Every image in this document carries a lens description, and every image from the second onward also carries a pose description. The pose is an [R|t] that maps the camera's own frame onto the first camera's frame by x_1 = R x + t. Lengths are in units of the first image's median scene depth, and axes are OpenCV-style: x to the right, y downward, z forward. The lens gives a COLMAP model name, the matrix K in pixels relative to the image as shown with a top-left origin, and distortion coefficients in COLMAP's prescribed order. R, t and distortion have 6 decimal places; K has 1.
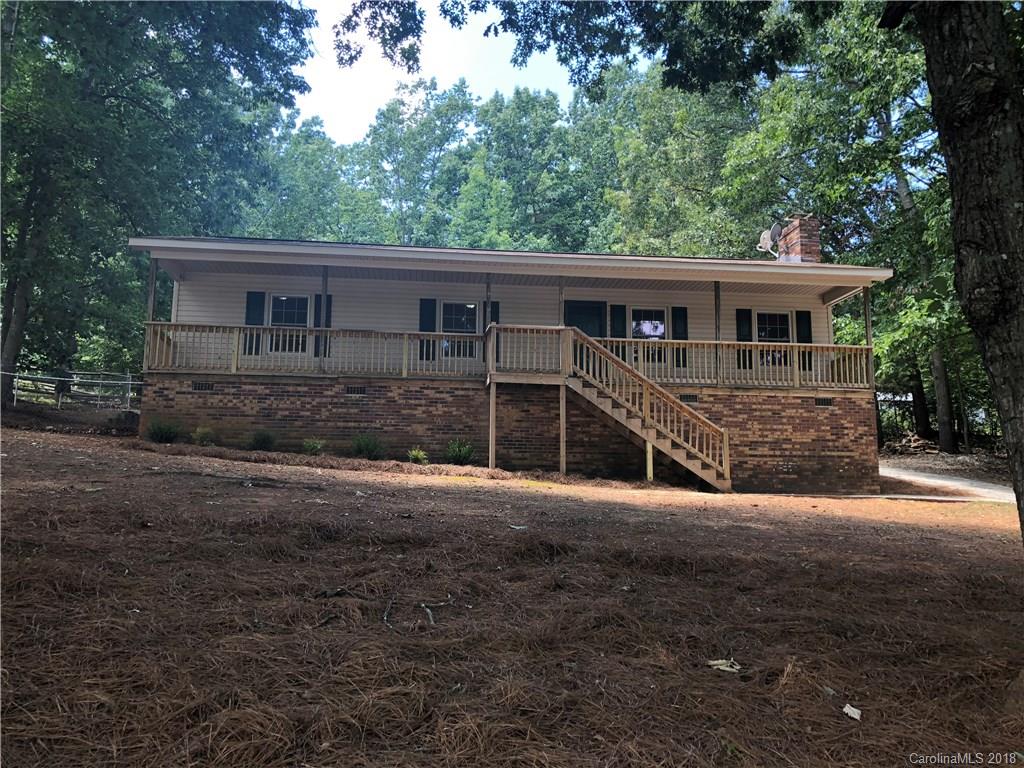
lens RADIAL K [[840.0, 0, 512.0], [0, 840.0, 384.0], [0, 0, 1]] dist [0.041063, -0.001269]
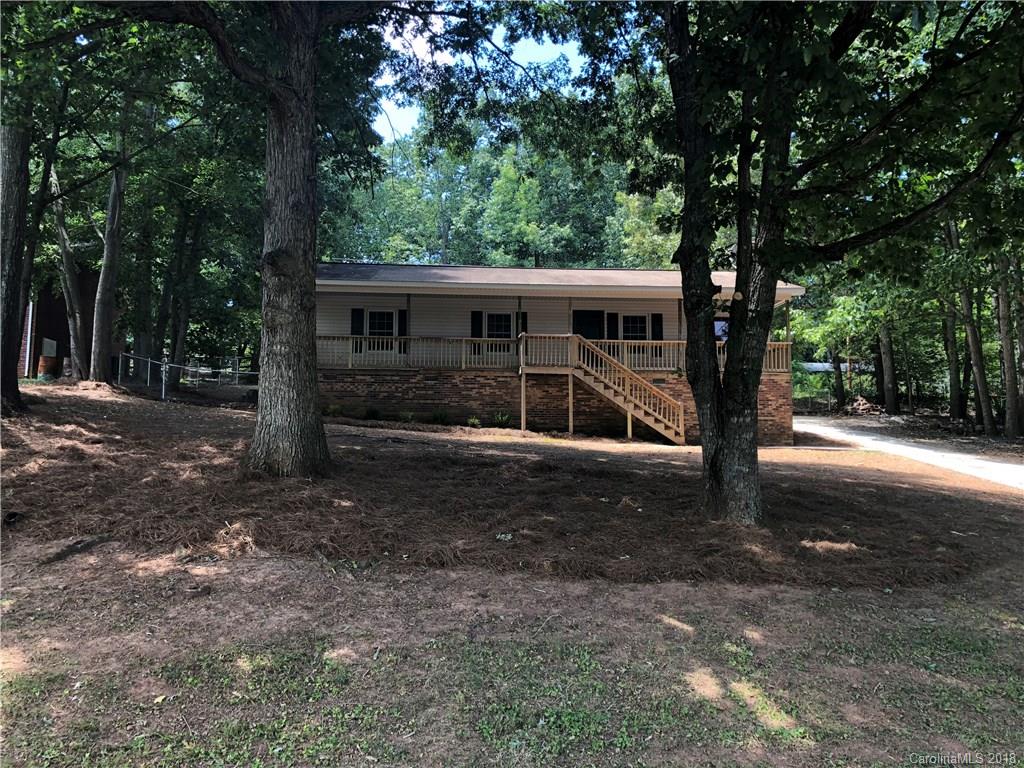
lens RADIAL K [[840.0, 0, 512.0], [0, 840.0, 384.0], [0, 0, 1]] dist [0.041063, -0.001269]
pose [[0.999284, -0.009536, -0.036614, 0.011034], [0.011286, 0.998789, 0.047896, -0.052663], [0.036112, -0.048275, 0.998181, -0.478062]]
